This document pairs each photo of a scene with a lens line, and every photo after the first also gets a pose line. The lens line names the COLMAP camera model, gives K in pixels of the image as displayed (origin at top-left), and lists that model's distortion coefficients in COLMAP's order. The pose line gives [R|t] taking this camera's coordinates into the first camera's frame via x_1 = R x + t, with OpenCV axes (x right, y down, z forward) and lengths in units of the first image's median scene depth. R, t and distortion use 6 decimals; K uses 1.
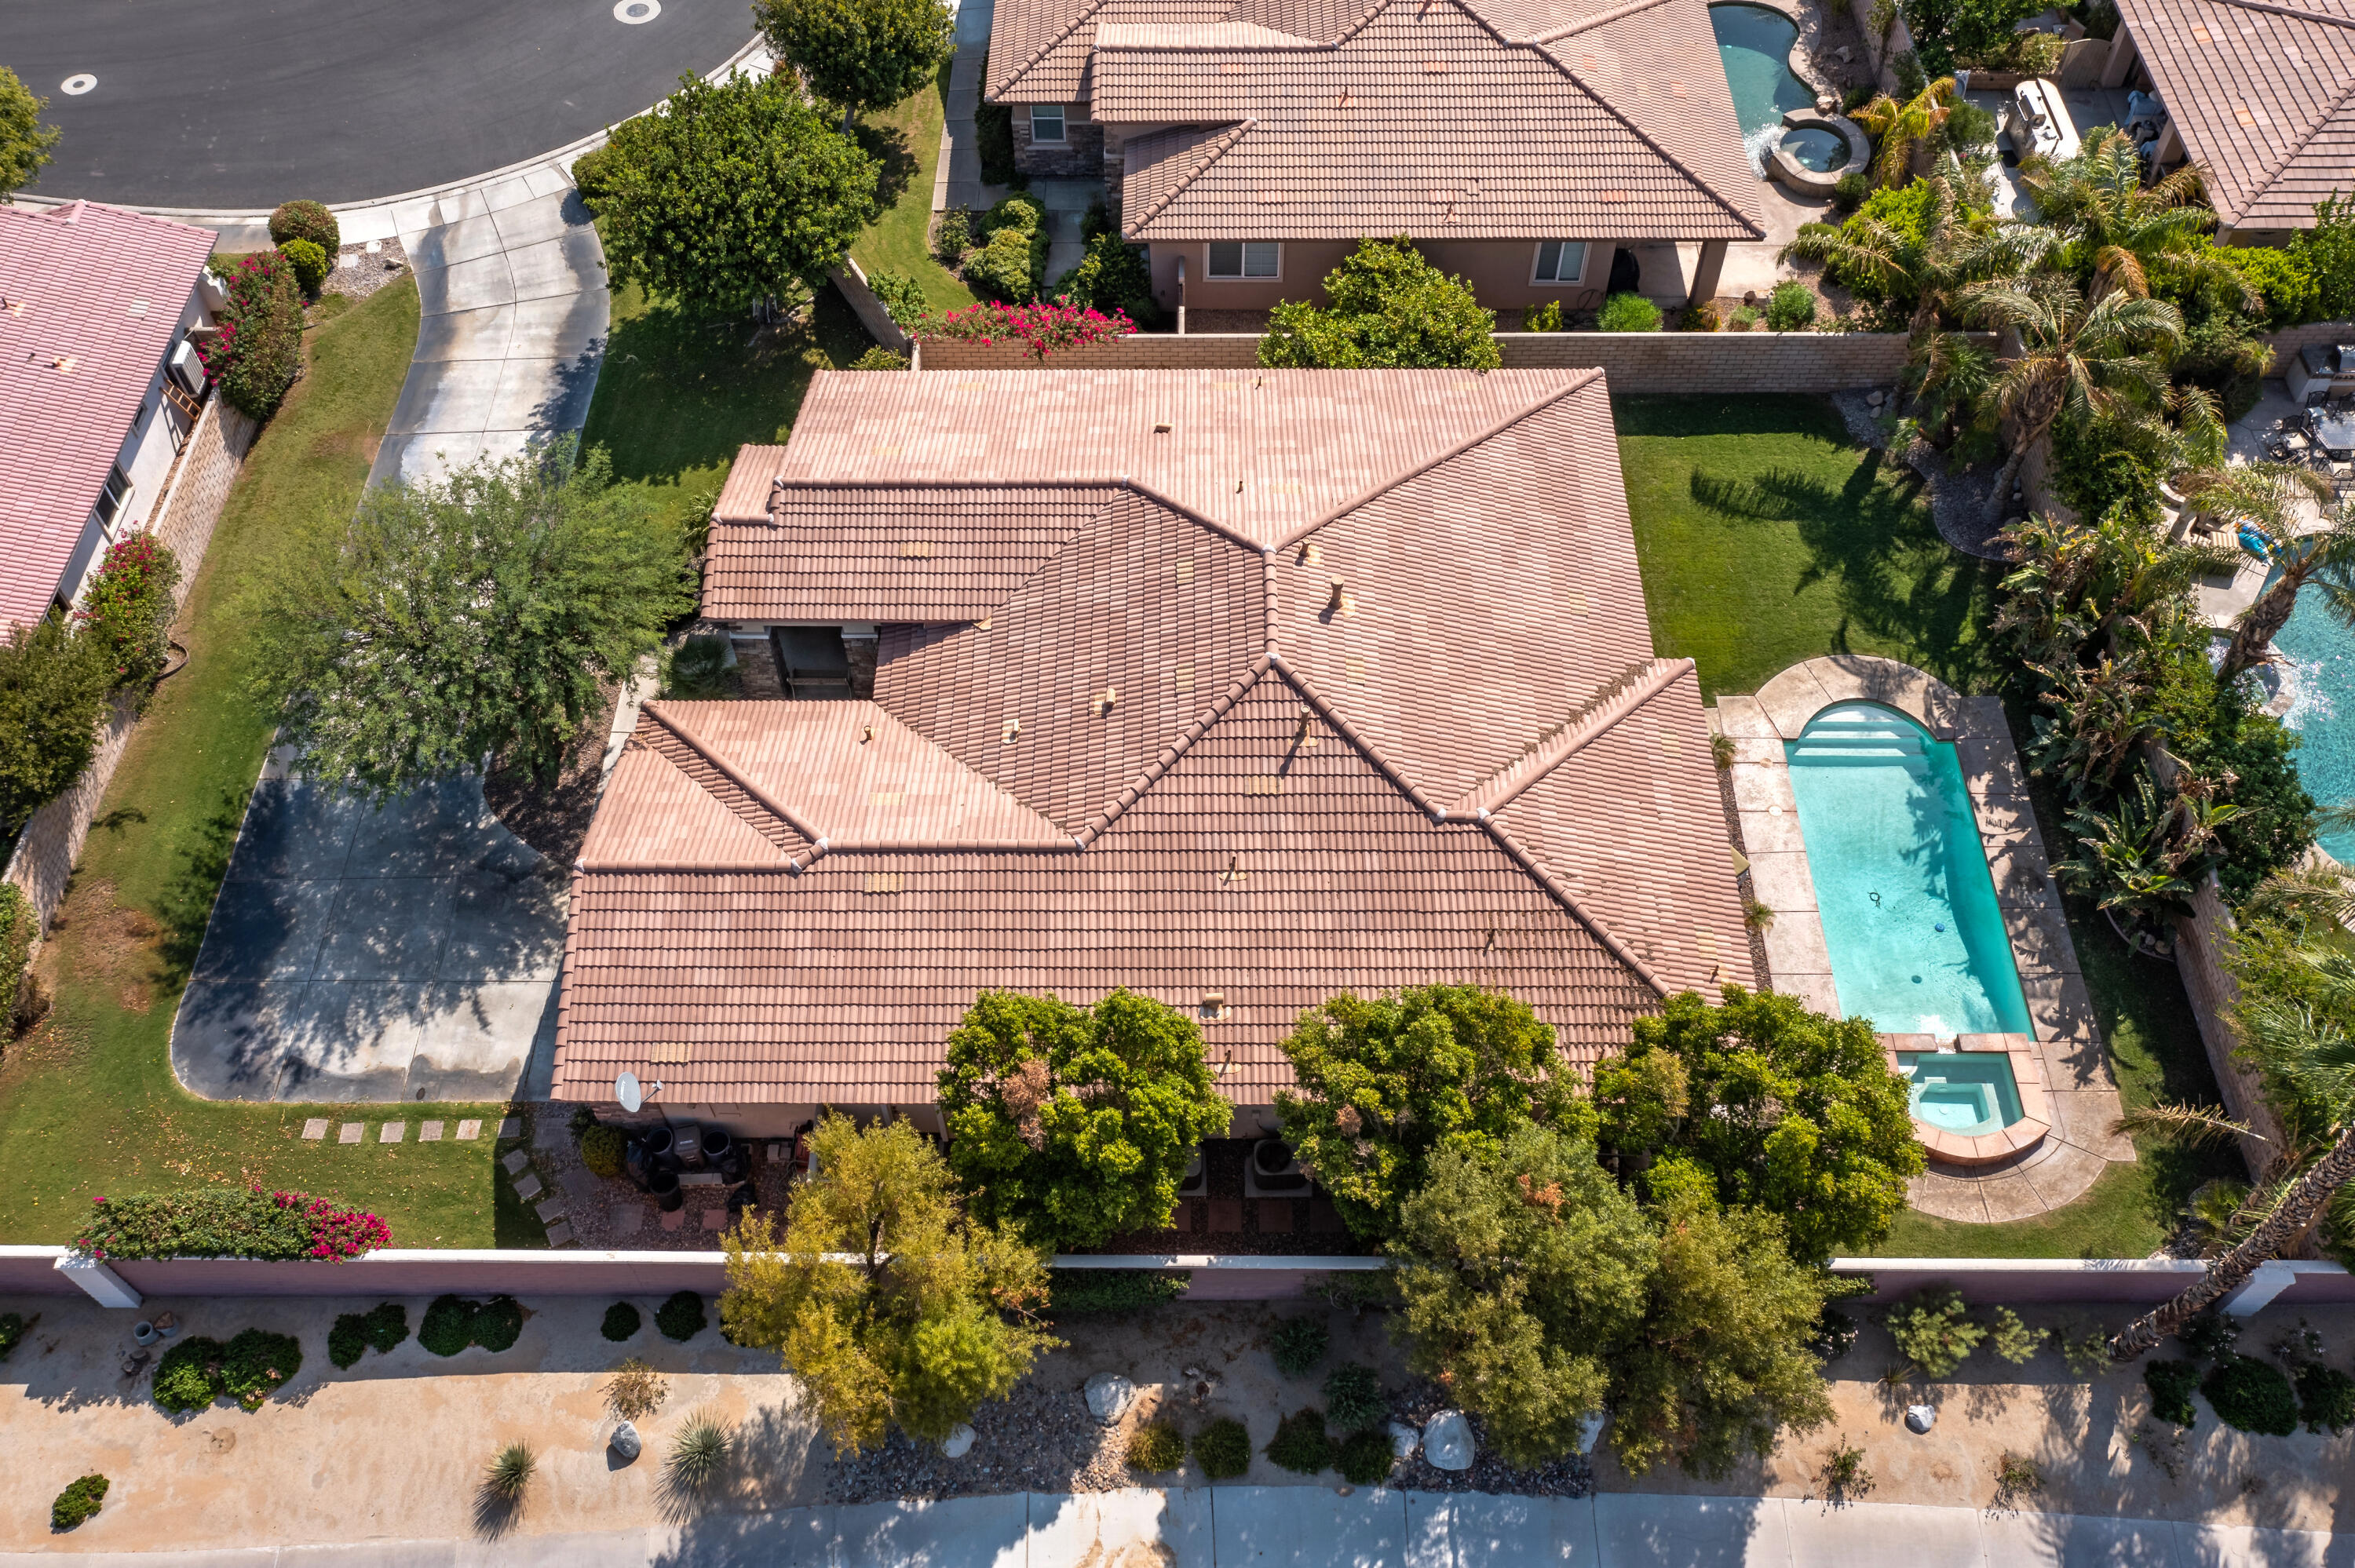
lens RADIAL K [[1861.4, 0, 1168.7], [0, 1861.4, 786.8], [0, 0, 1]] dist [-0.014350, -0.002177]
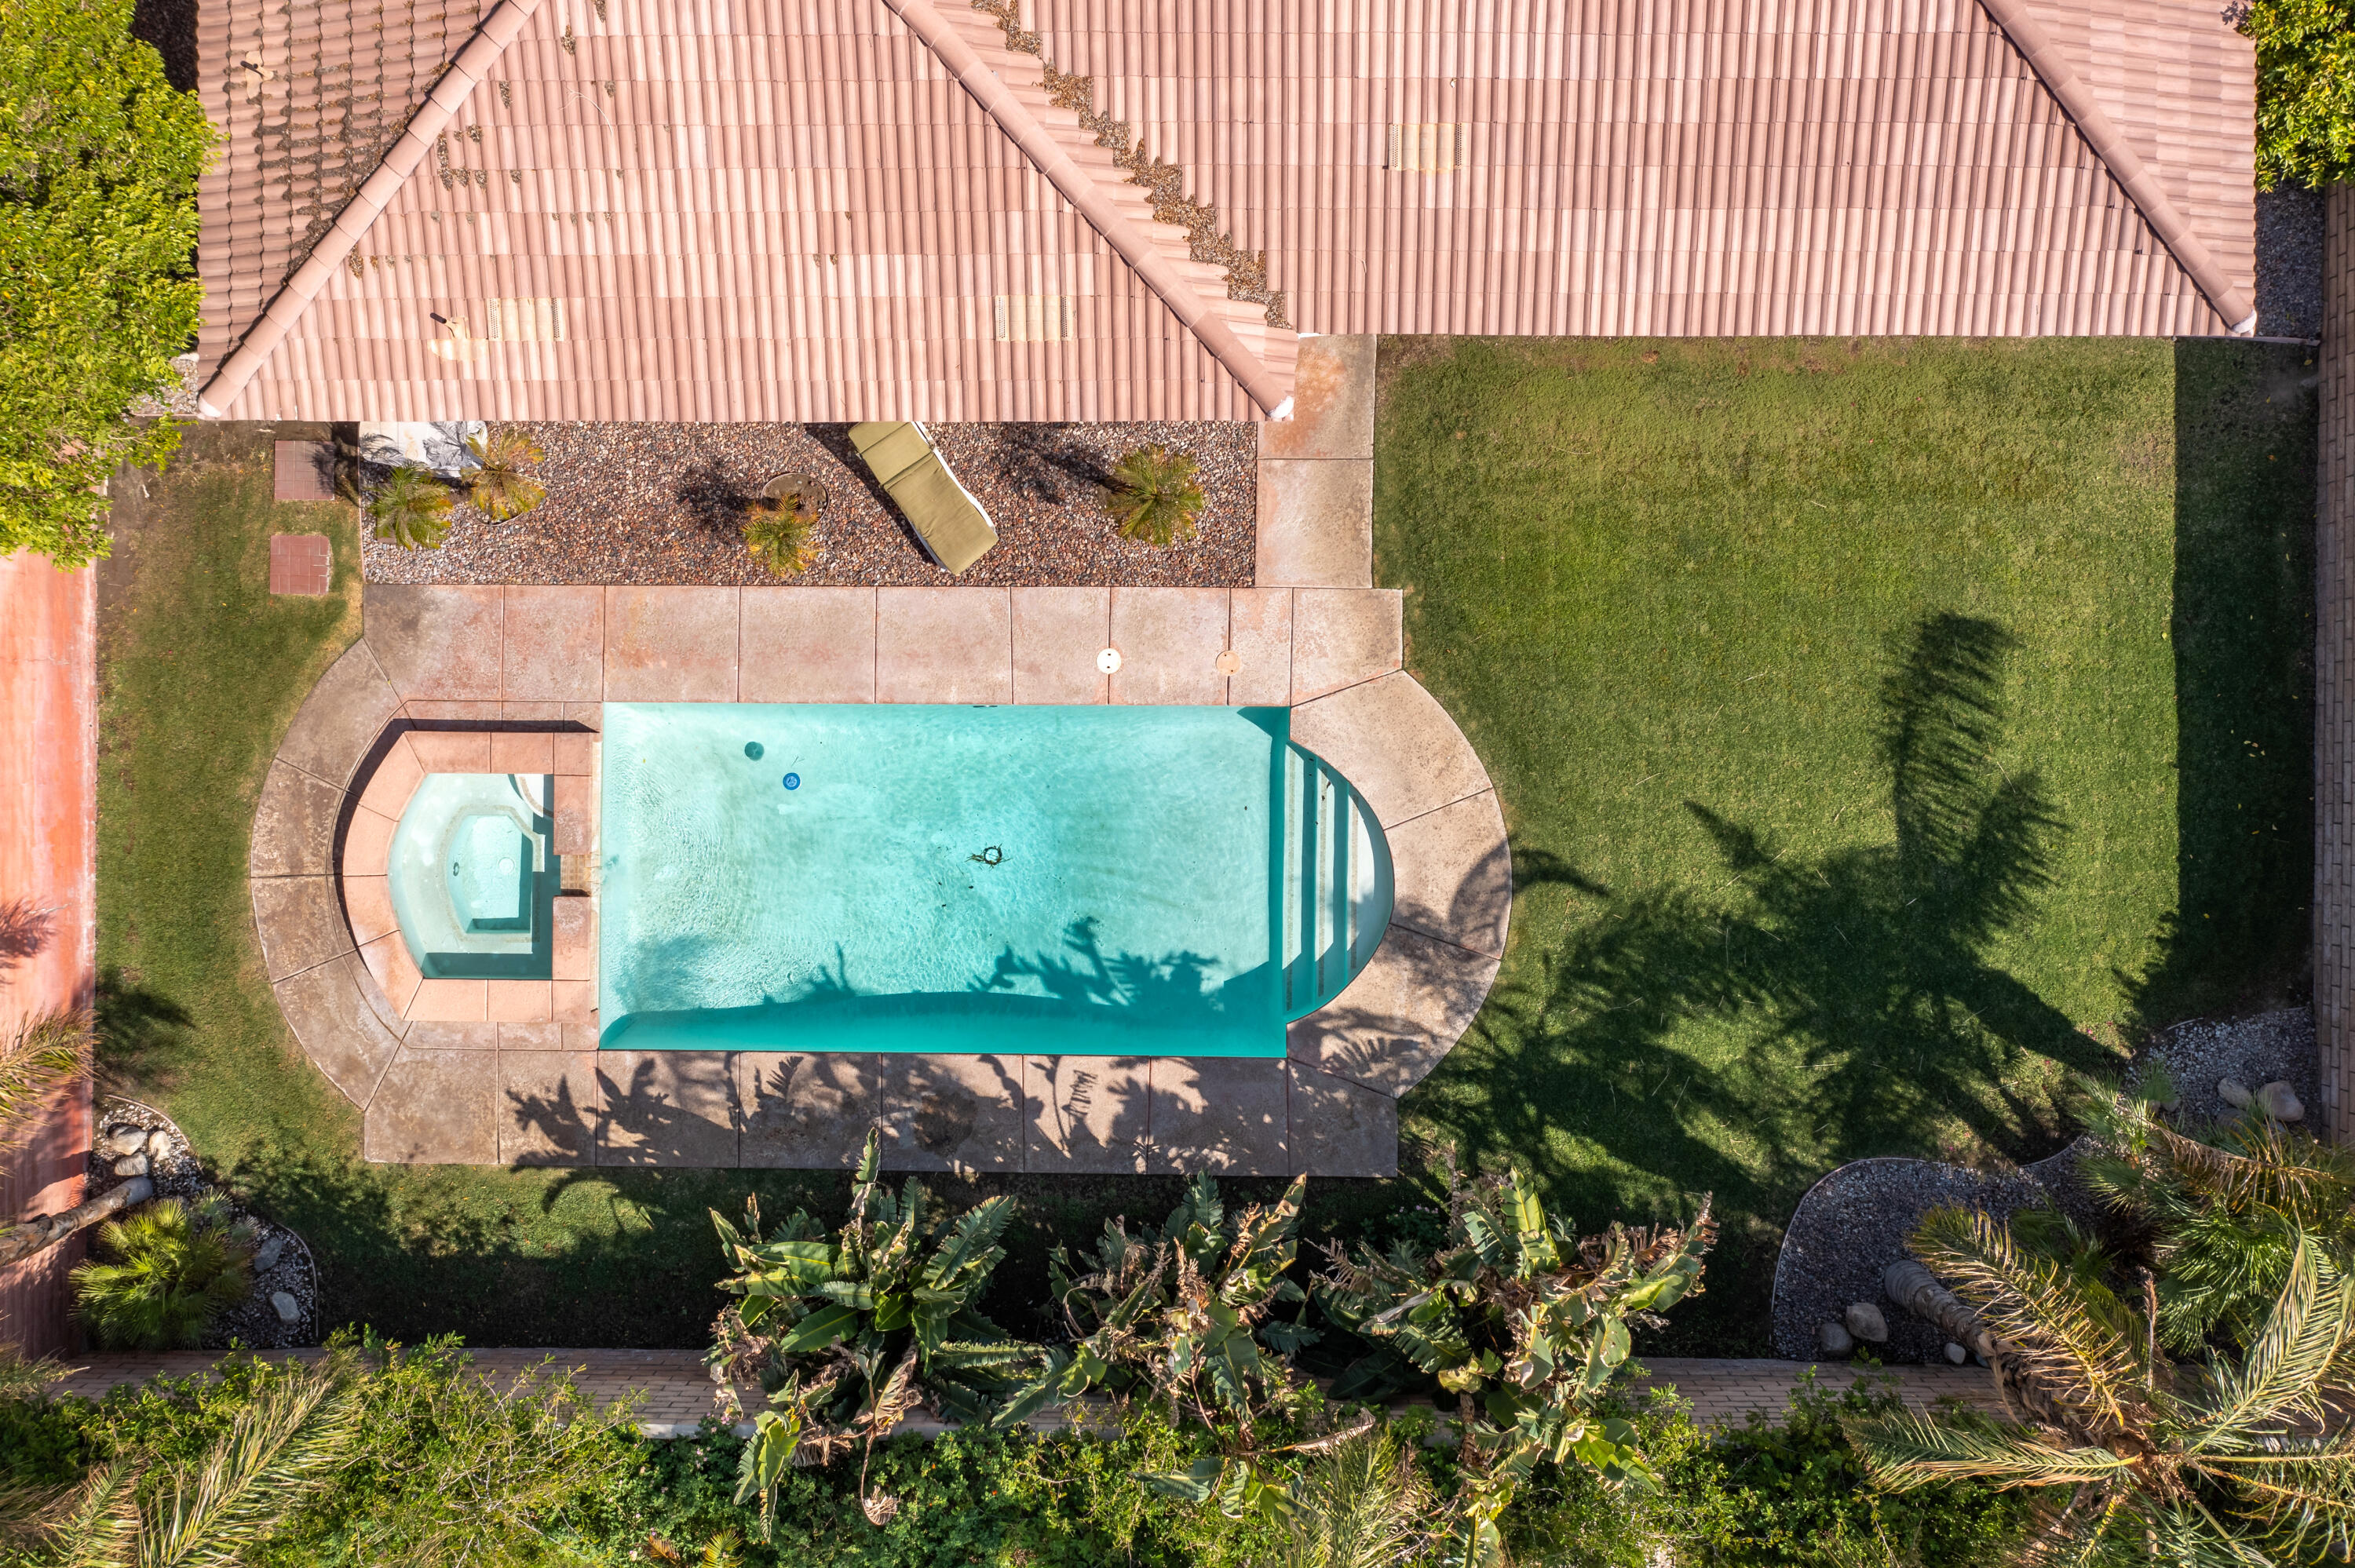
lens RADIAL K [[1809.7, 0, 1180.9], [0, 1809.7, 744.1], [0, 0, 1]] dist [-0.006520, -0.003396]
pose [[0.012213, 0.999749, 0.018783, 0.344424], [-0.811091, -0.001081, 0.584919, -0.292929], [0.584793, -0.022379, 0.810874, 0.621899]]
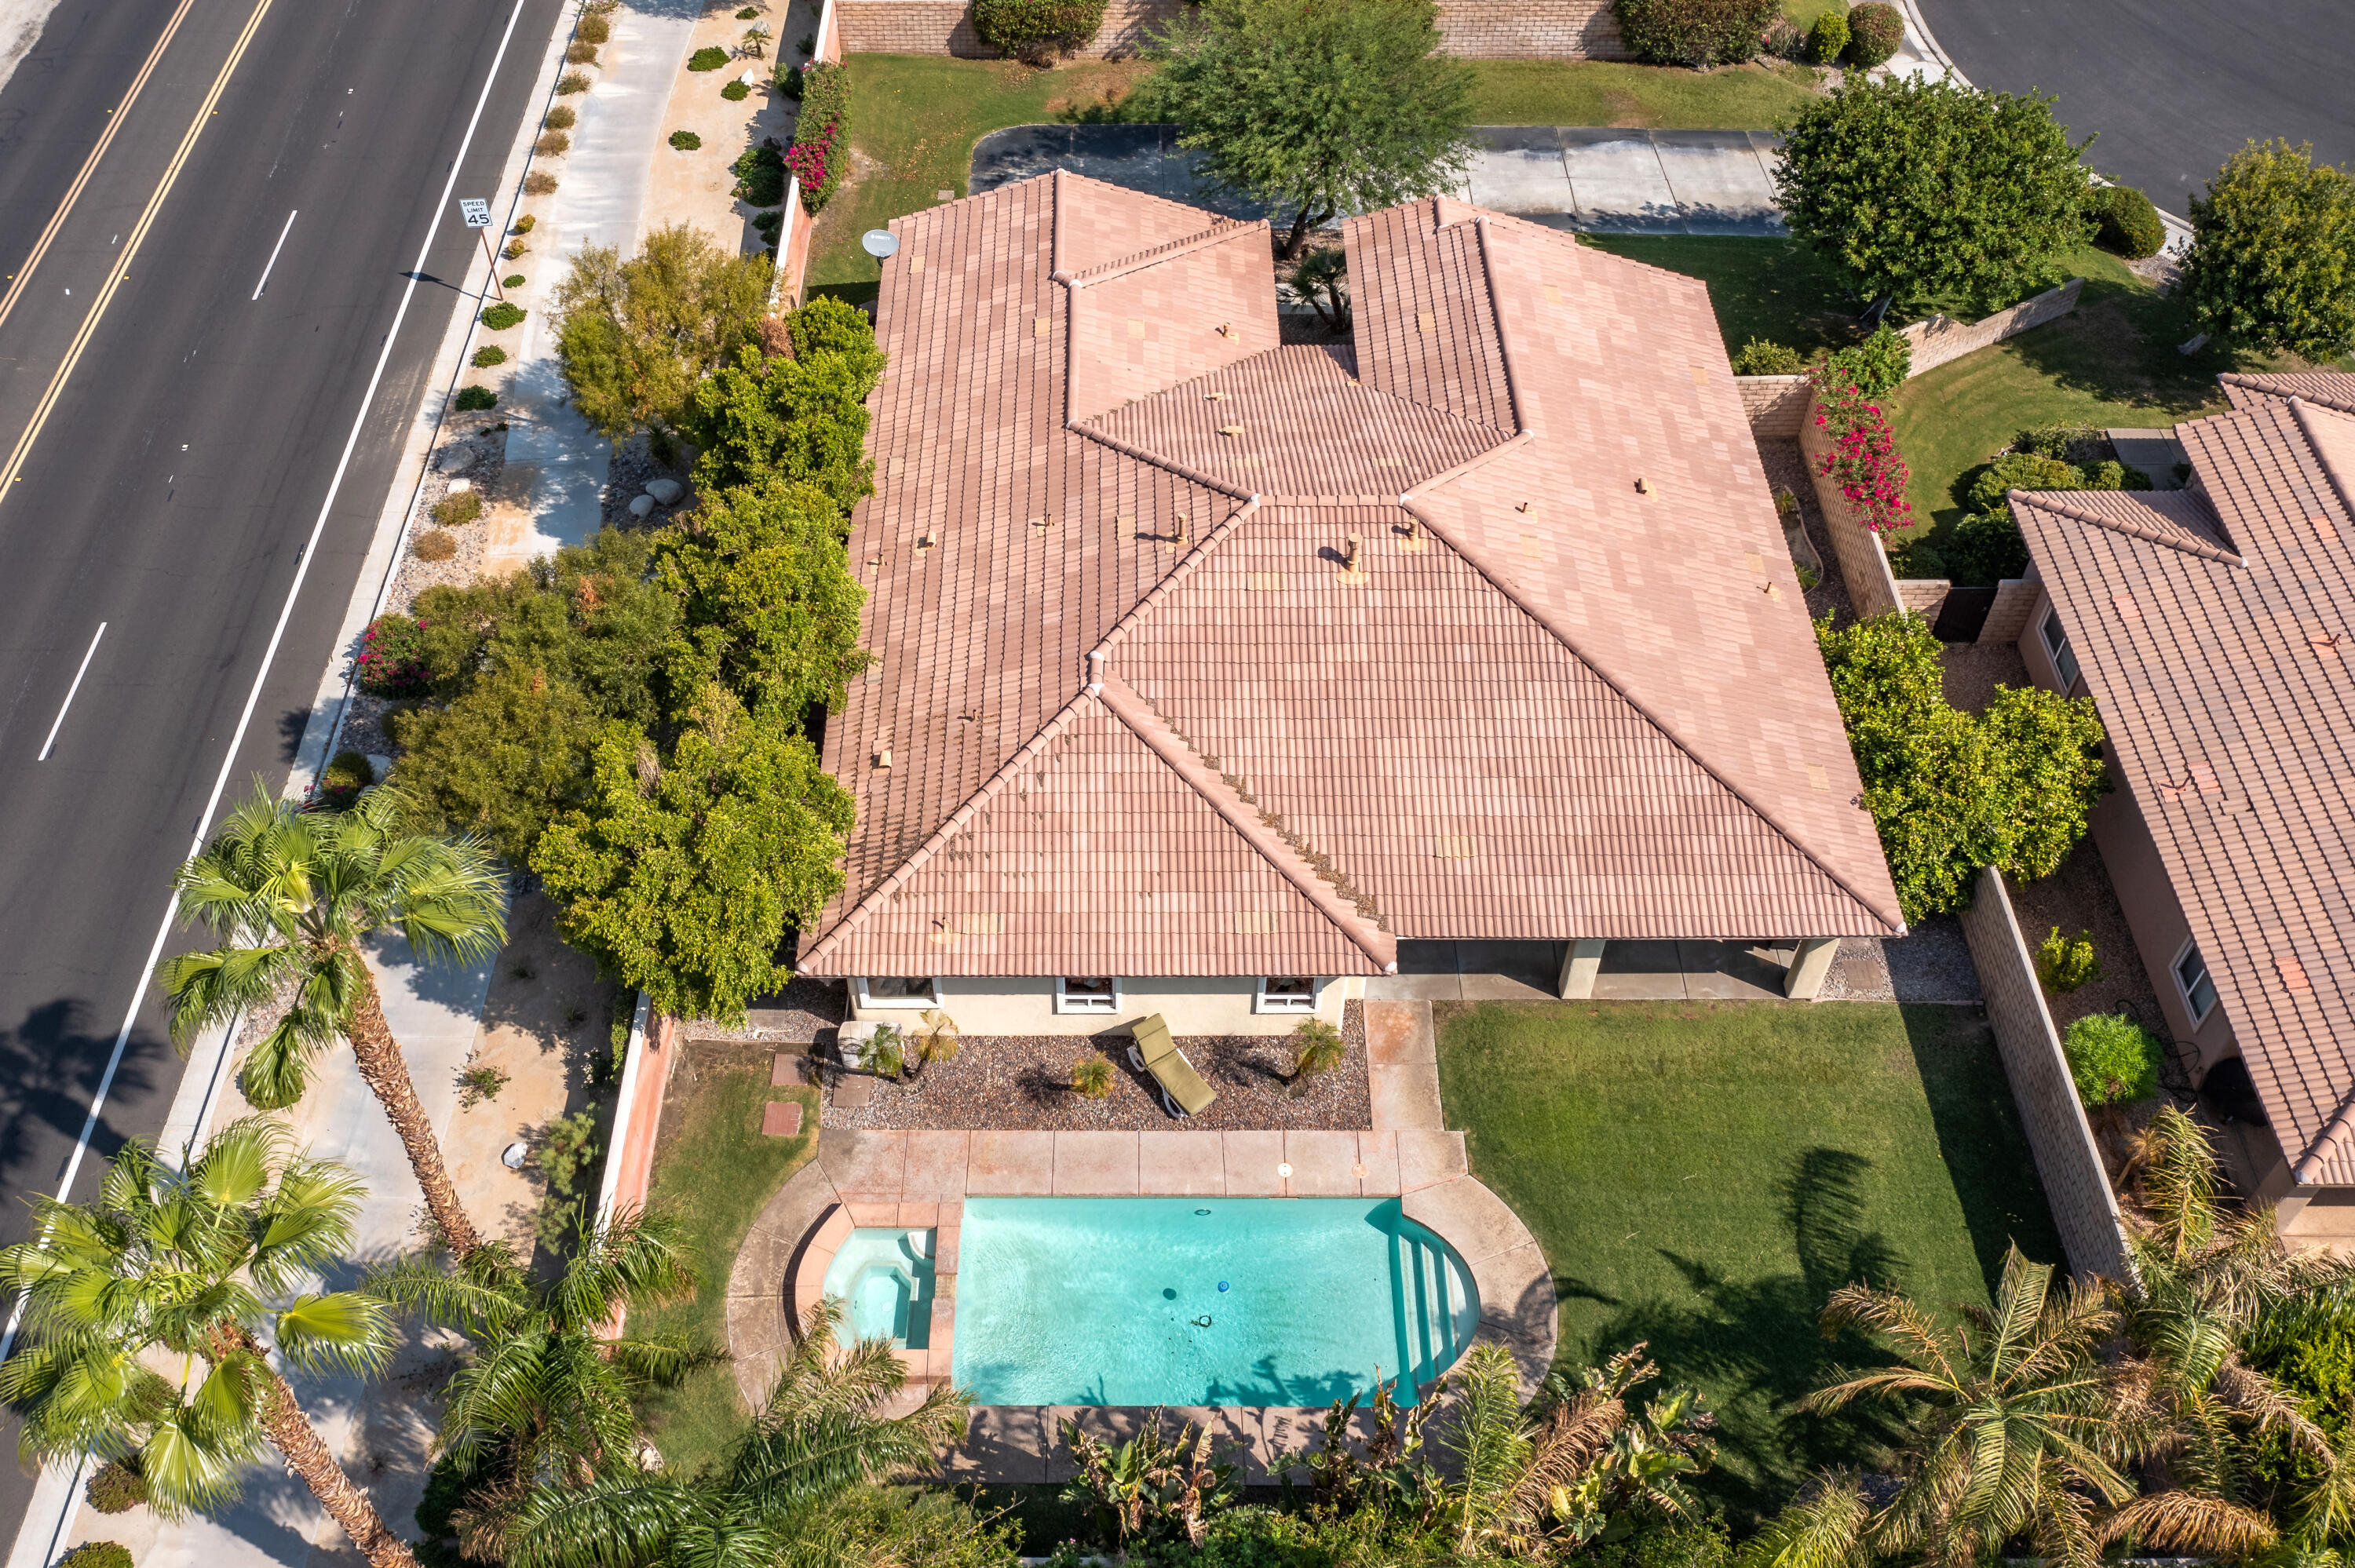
lens RADIAL K [[1991.8, 0, 1143.0], [0, 1991.8, 819.2], [0, 0, 1]] dist [-0.012171, -0.002386]
pose [[0.018108, 0.780255, -0.625199, 0.755109], [-0.816894, 0.372093, 0.440716, -0.377664], [0.576504, 0.502741, 0.644123, 0.338135]]
